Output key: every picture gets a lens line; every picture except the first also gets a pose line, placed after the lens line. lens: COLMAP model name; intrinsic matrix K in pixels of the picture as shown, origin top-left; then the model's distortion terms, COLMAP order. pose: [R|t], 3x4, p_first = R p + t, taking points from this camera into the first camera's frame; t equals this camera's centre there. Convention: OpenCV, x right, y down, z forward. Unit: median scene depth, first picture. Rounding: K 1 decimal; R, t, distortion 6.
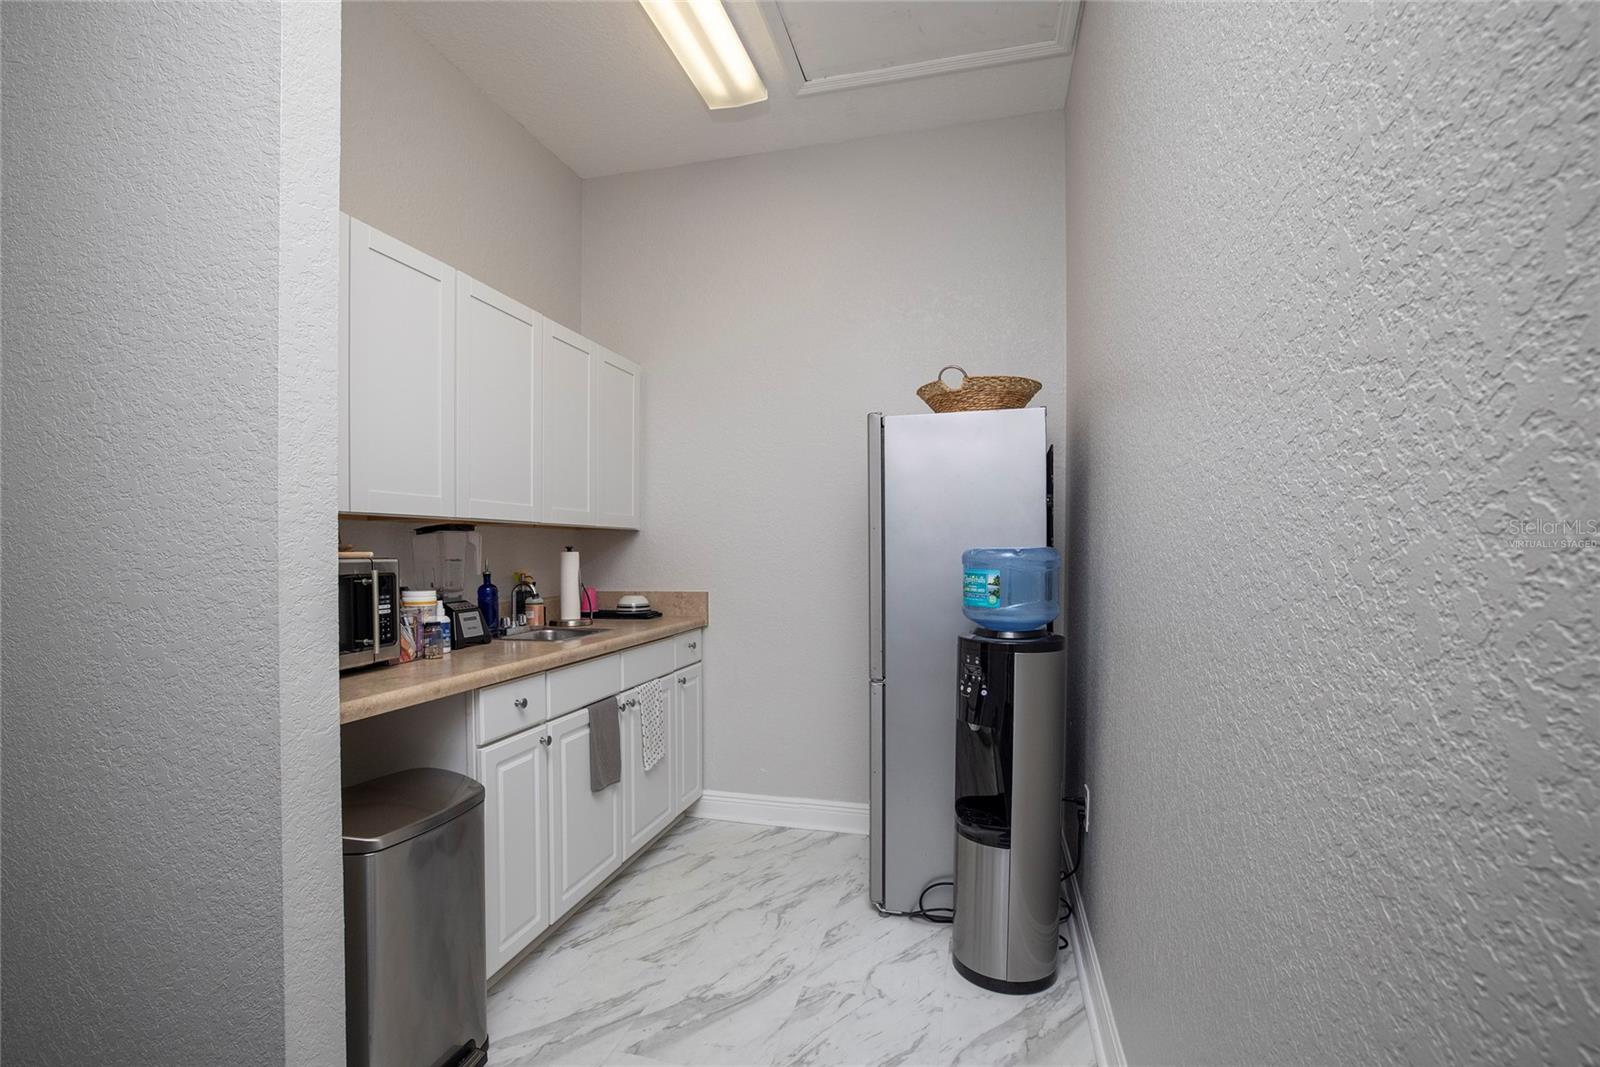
lens RADIAL K [[684.6, 0, 802.1], [0, 684.6, 539.1], [0, 0, 1]] dist [-0.001255, -0.000076]
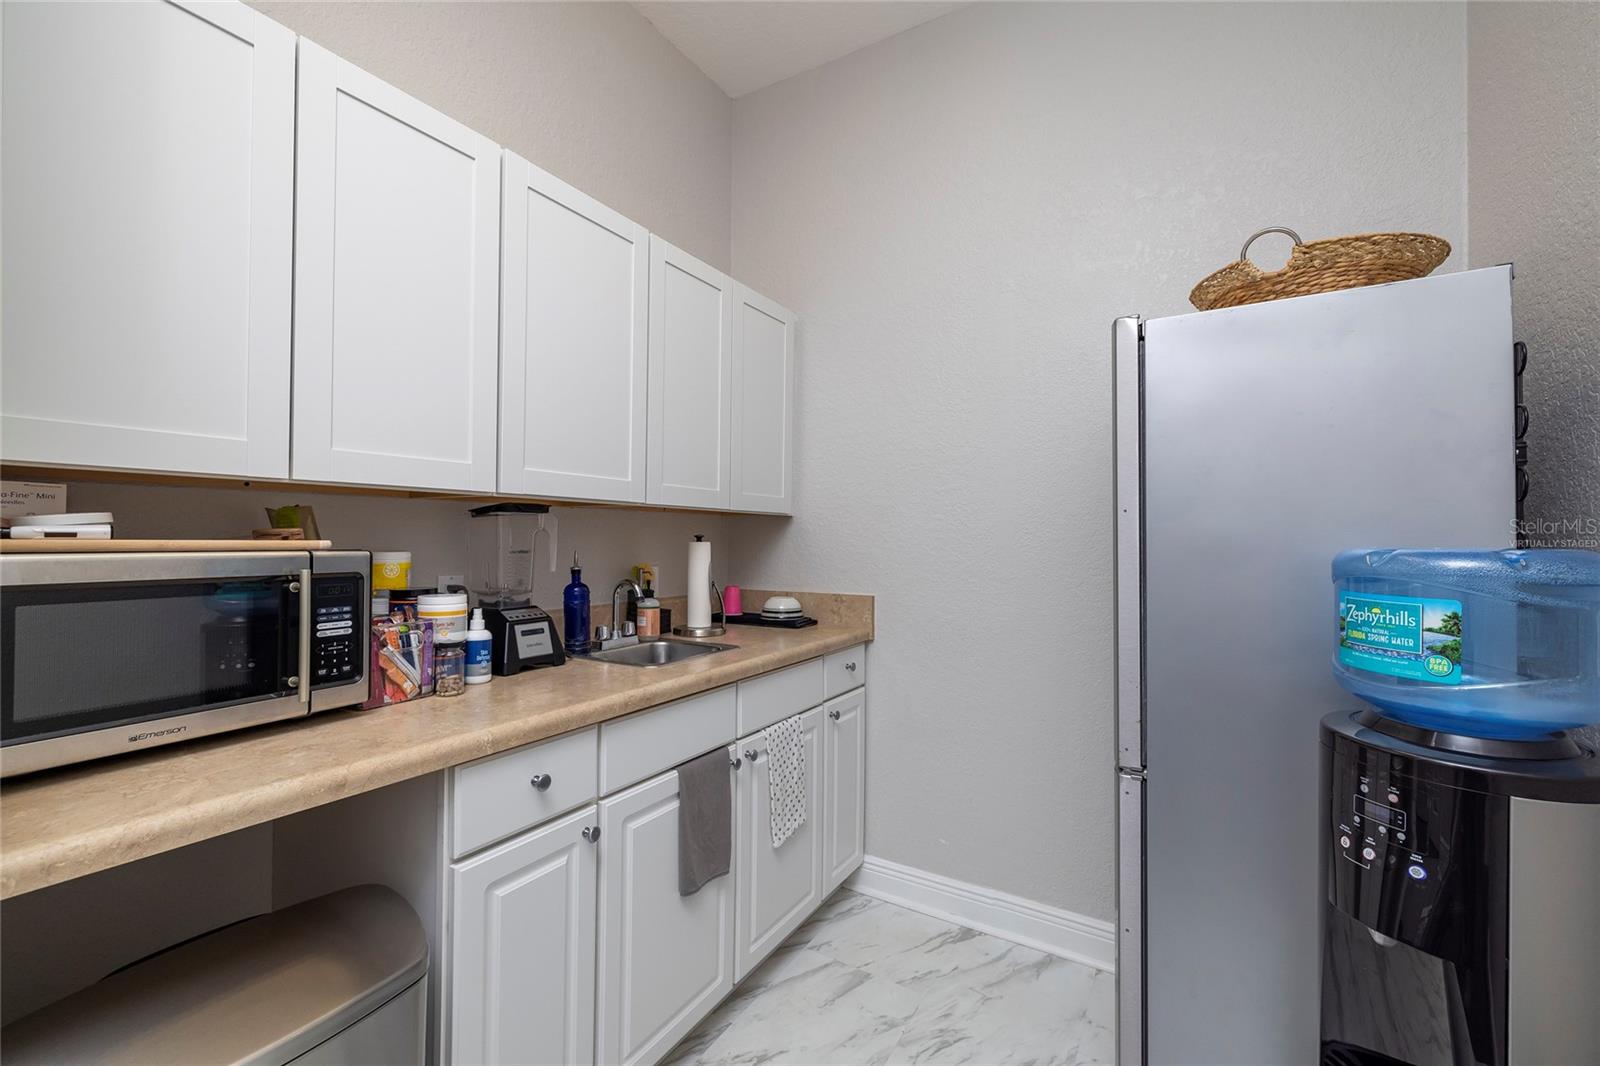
lens RADIAL K [[684.6, 0, 825.9], [0, 684.6, 515.3], [0, 0, 1]] dist [-0.001255, -0.000076]
pose [[0.969109, 0.004819, -0.246586, 0.000132], [-0.009886, 0.999765, -0.019313, 0.002077], [0.246434, 0.021155, 0.968929, 0.352072]]
